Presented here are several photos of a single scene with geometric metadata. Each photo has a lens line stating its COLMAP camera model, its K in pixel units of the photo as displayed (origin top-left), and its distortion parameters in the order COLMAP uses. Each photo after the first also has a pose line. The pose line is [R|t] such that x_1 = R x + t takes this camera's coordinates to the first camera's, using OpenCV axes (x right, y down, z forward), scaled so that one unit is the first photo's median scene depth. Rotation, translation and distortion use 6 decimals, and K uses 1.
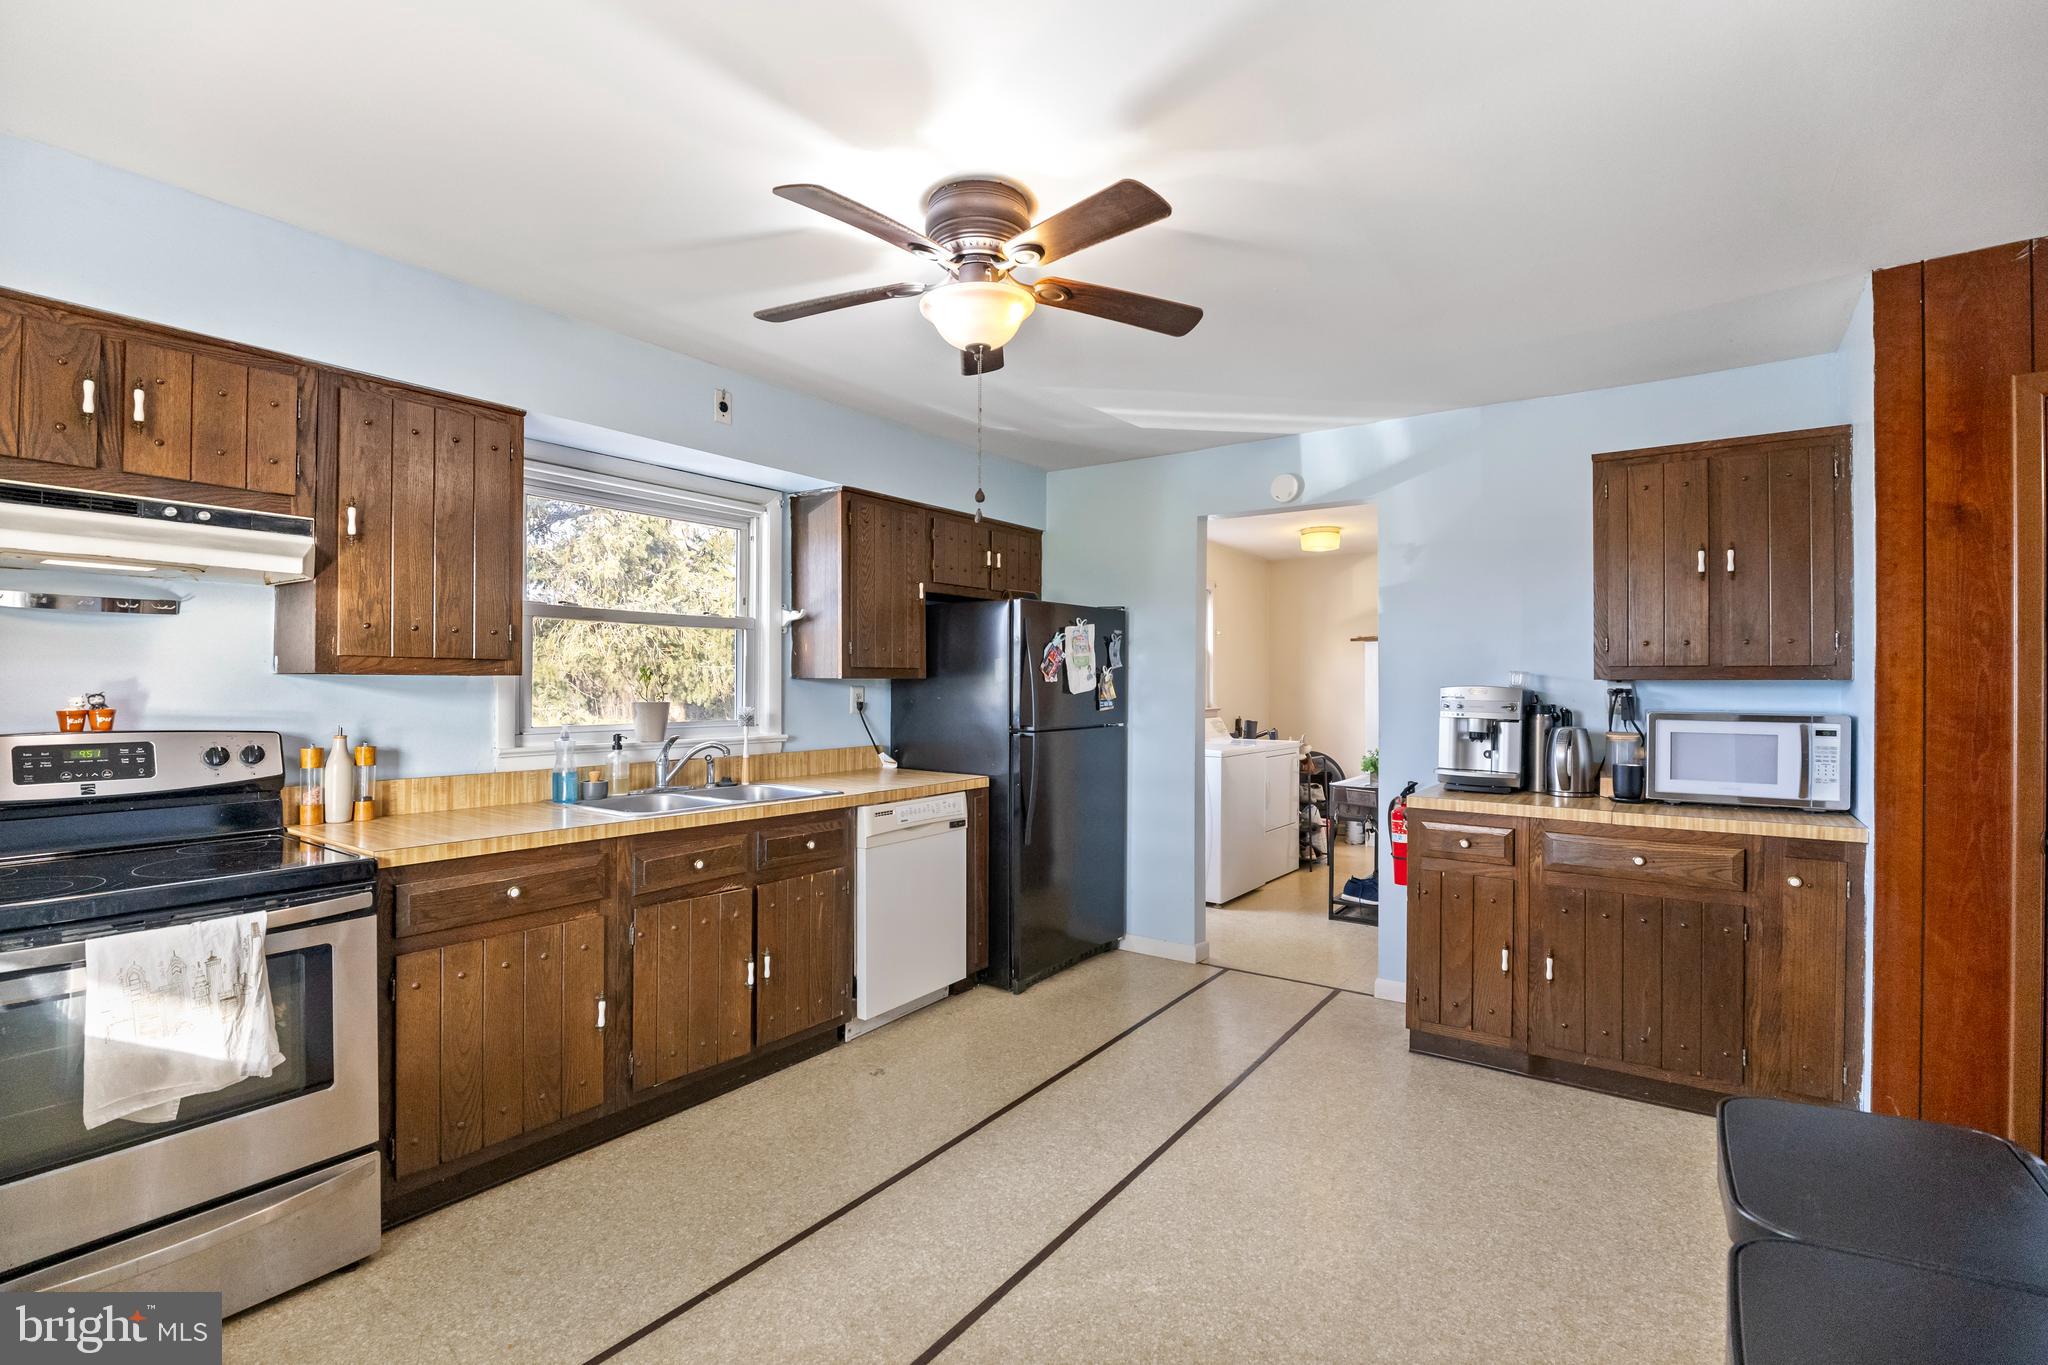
lens RADIAL K [[953.1, 0, 1024.1], [0, 953.1, 692.5], [0, 0, 1]] dist [-0.001334, 0.000101]
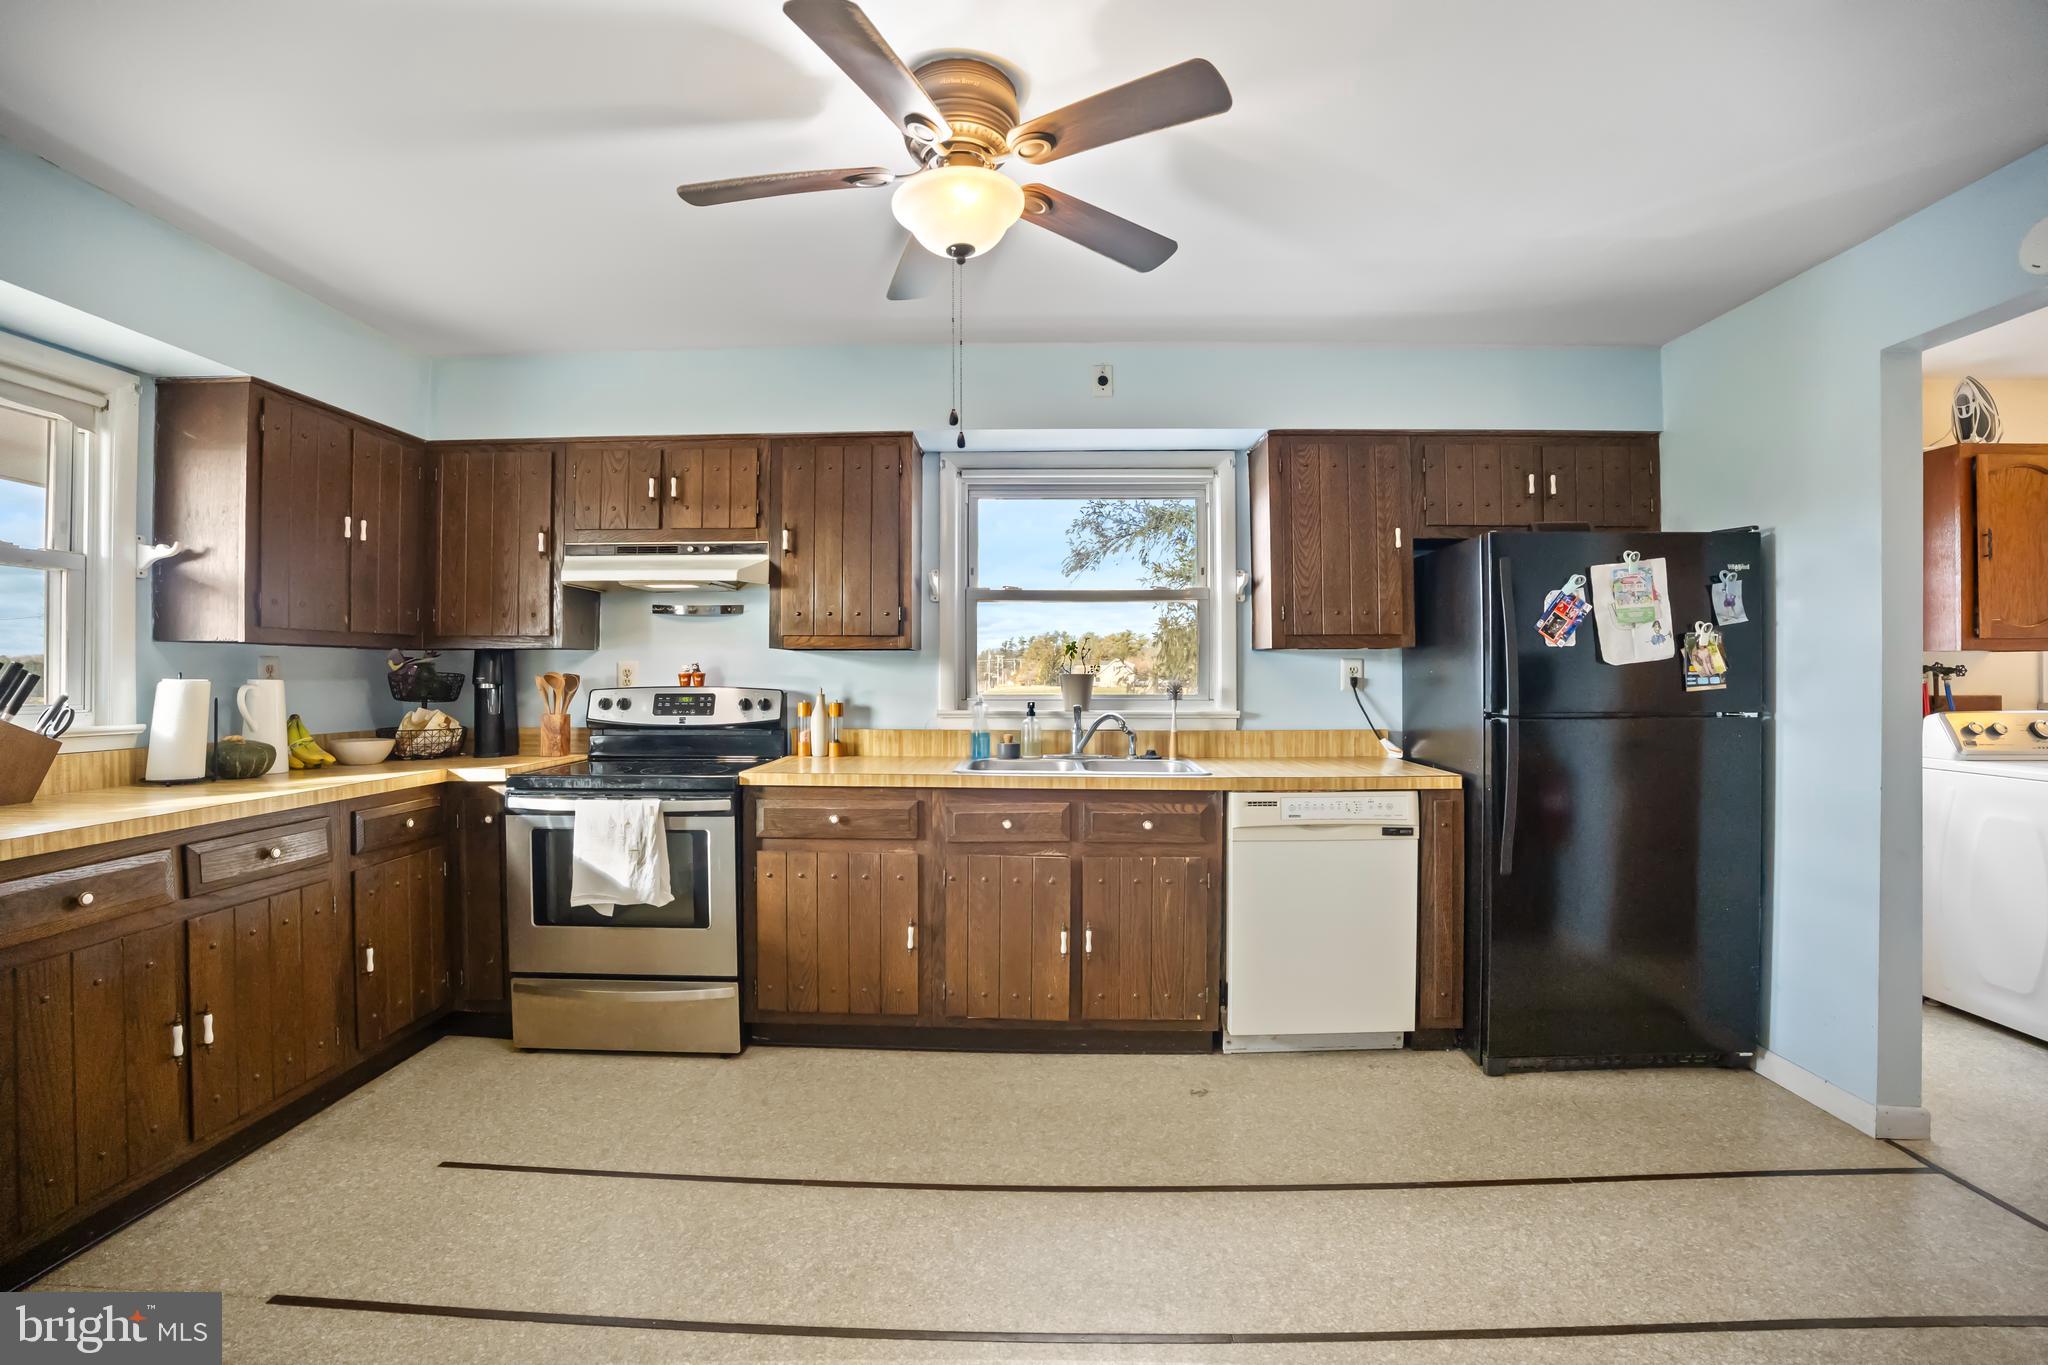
lens RADIAL K [[922.4, 0, 1024.0], [0, 922.4, 682.5], [0, 0, 1]] dist [-0.059609, 0.000258]
pose [[0.555183, 0.001682, -0.831727, 0.467901], [-0.004937, 0.999987, -0.001273, 0.023121], [0.831714, 0.004813, 0.555184, 0.410032]]
